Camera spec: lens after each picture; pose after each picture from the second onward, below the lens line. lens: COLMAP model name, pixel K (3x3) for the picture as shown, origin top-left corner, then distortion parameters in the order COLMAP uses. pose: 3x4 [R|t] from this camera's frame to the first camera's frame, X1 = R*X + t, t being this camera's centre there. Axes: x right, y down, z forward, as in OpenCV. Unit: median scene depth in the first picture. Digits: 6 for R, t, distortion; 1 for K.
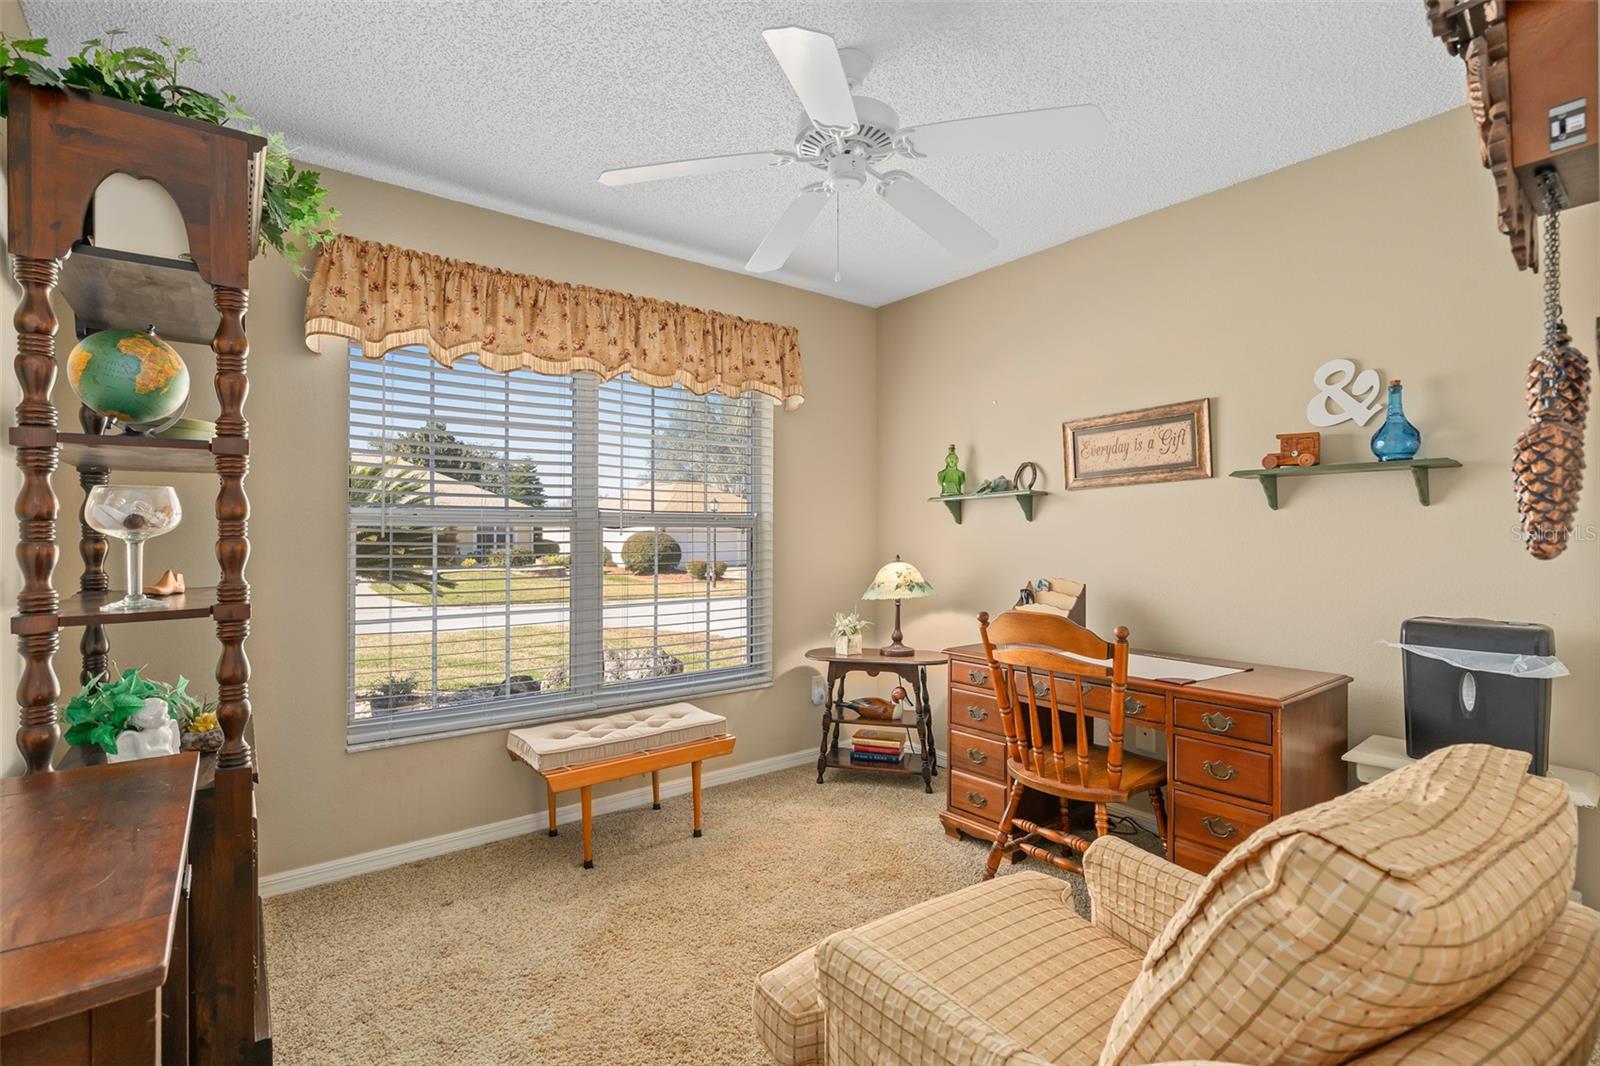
lens RADIAL K [[723.7, 0, 793.9], [0, 723.7, 523.8], [0, 0, 1]] dist [-0.002454, 0.001203]
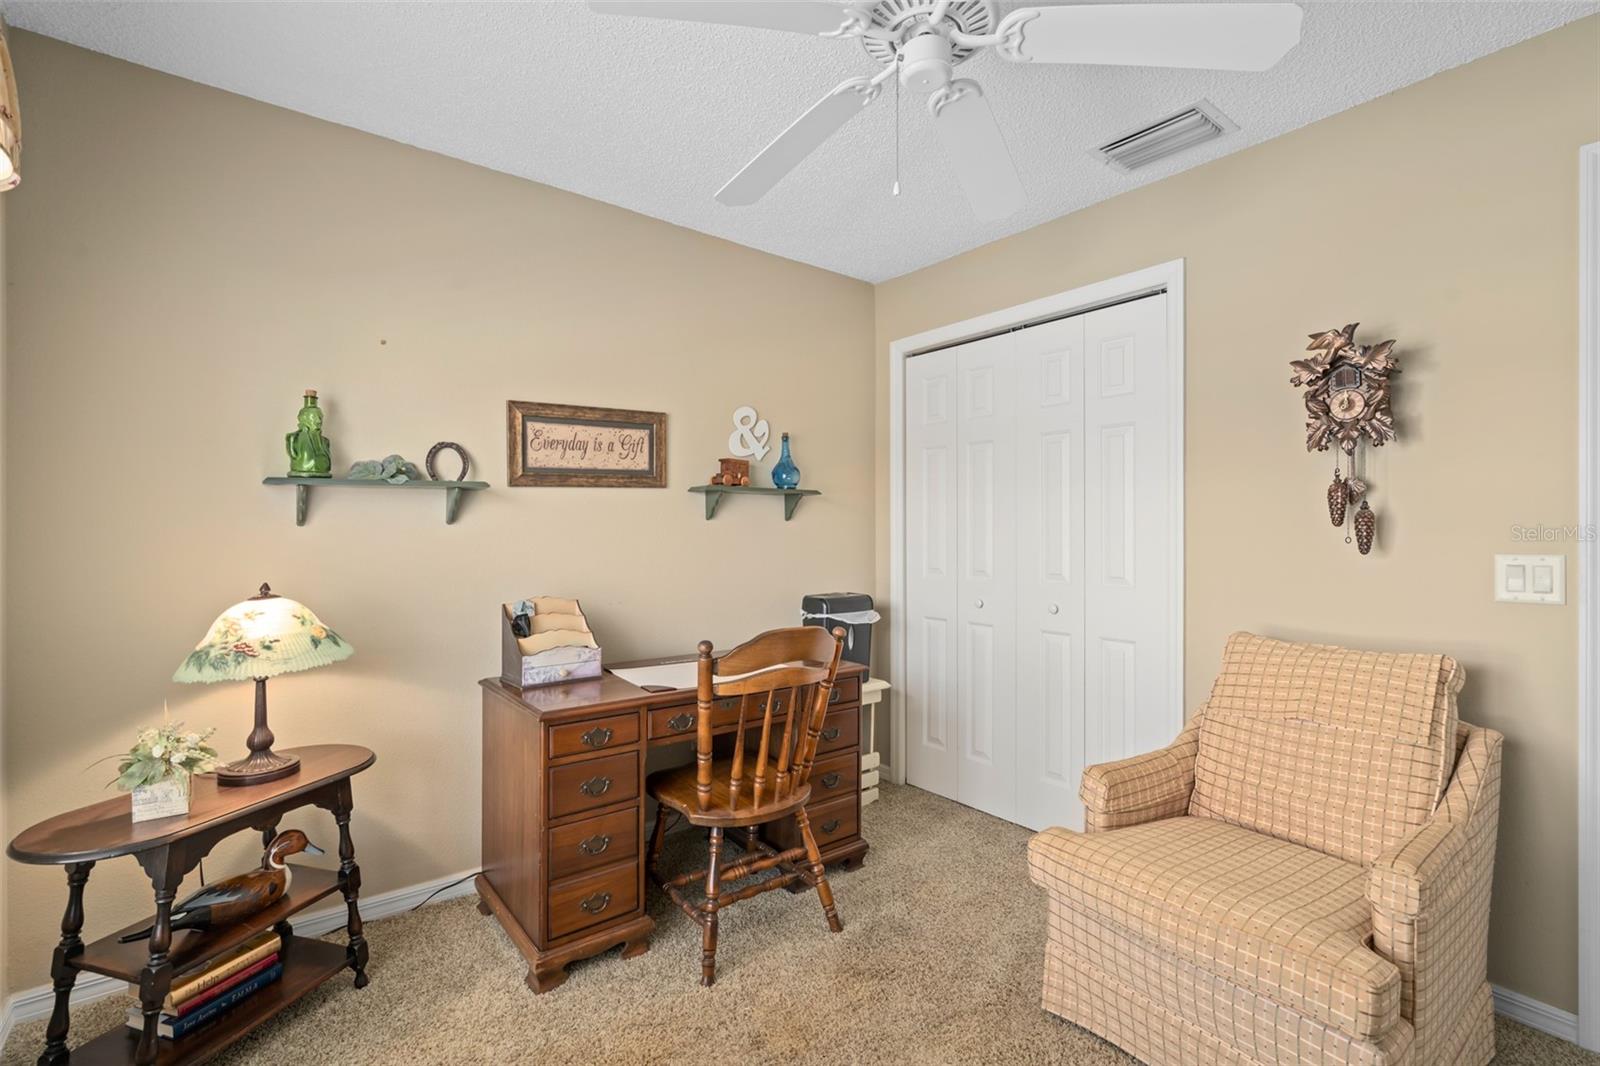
lens RADIAL K [[723.7, 0, 793.9], [0, 723.7, 523.8], [0, 0, 1]] dist [-0.002454, 0.001203]
pose [[0.003349, 0.003945, 0.999987, -0.472067], [-0.024007, 0.999704, -0.003863, -0.010956], [-0.999706, -0.023993, 0.003443, 0.773545]]
